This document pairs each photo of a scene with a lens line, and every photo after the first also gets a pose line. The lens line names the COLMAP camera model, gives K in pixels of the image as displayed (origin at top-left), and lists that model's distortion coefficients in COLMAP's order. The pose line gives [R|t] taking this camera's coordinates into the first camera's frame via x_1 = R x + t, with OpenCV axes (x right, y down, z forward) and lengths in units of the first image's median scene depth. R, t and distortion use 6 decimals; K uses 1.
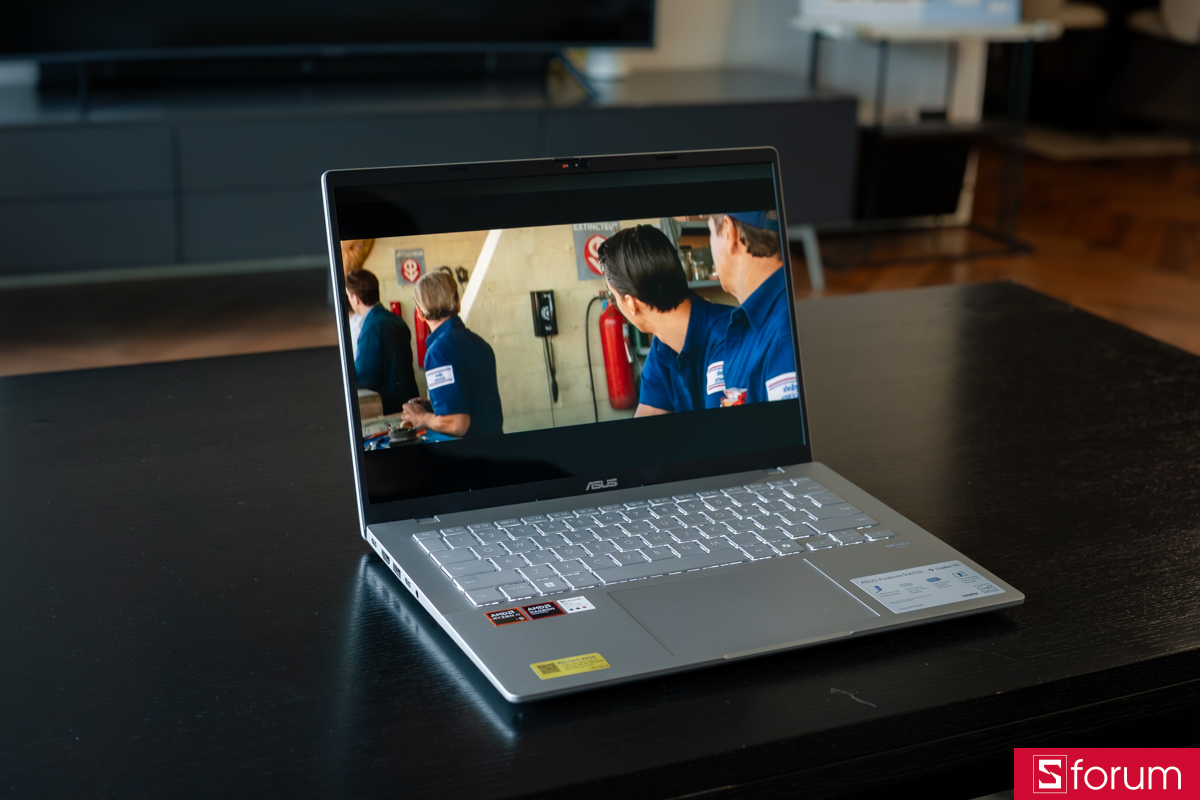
lens RADIAL K [[1802.2, 0, 596.6], [0, 1802.2, 406.0], [0, 0, 1]] dist [-0.057961, 0.000000]
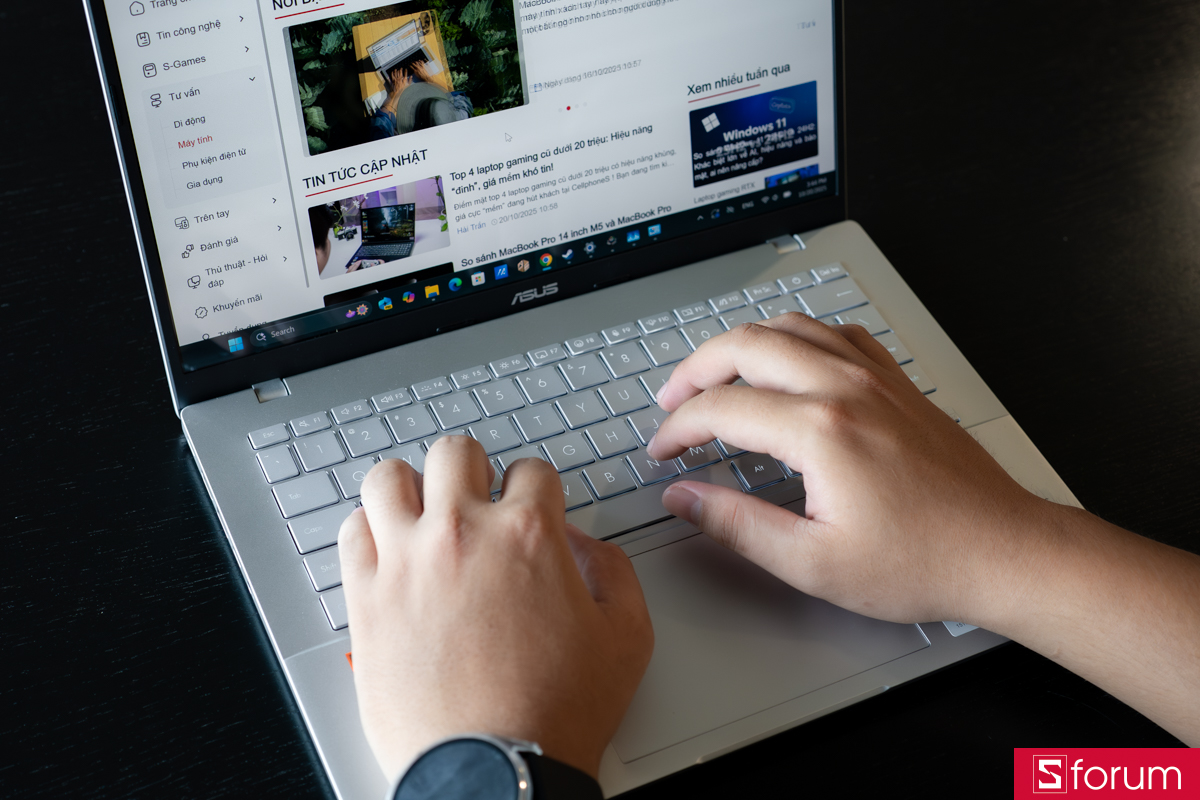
lens RADIAL K [[1802.2, 0, 599.8], [0, 1802.2, 400.2], [0, 0, 1]] dist [-0.057961, 0.000000]
pose [[0.999278, 0.022499, 0.030613, 0.007142], [-0.034383, 0.878363, 0.476757, -0.237897], [-0.016163, -0.477465, 0.878502, 0.376771]]
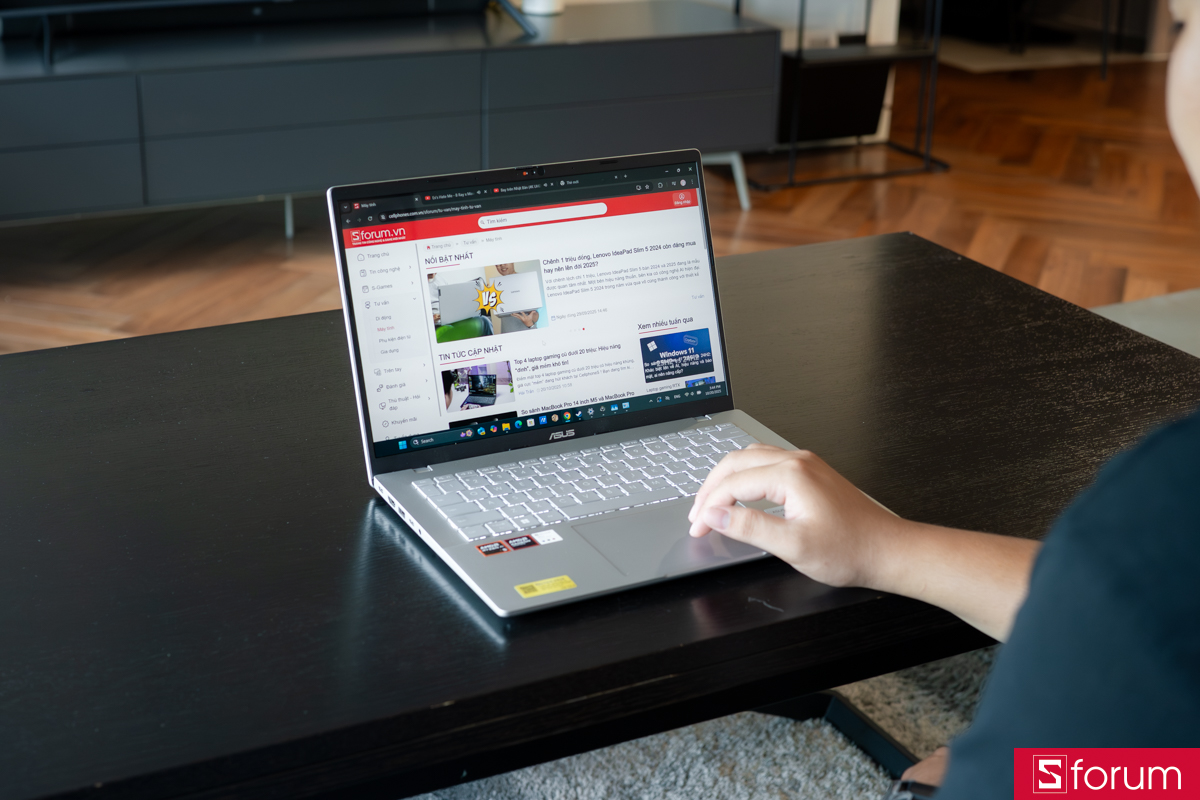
lens RADIAL K [[1802.2, 0, 602.1], [0, 1802.2, 395.5], [0, 0, 1]] dist [-0.057961, 0.000000]
pose [[0.998973, -0.024995, 0.037795, -0.015095], [0.023064, 0.998447, 0.050712, -0.043207], [-0.039004, -0.049788, 0.997998, -0.213832]]
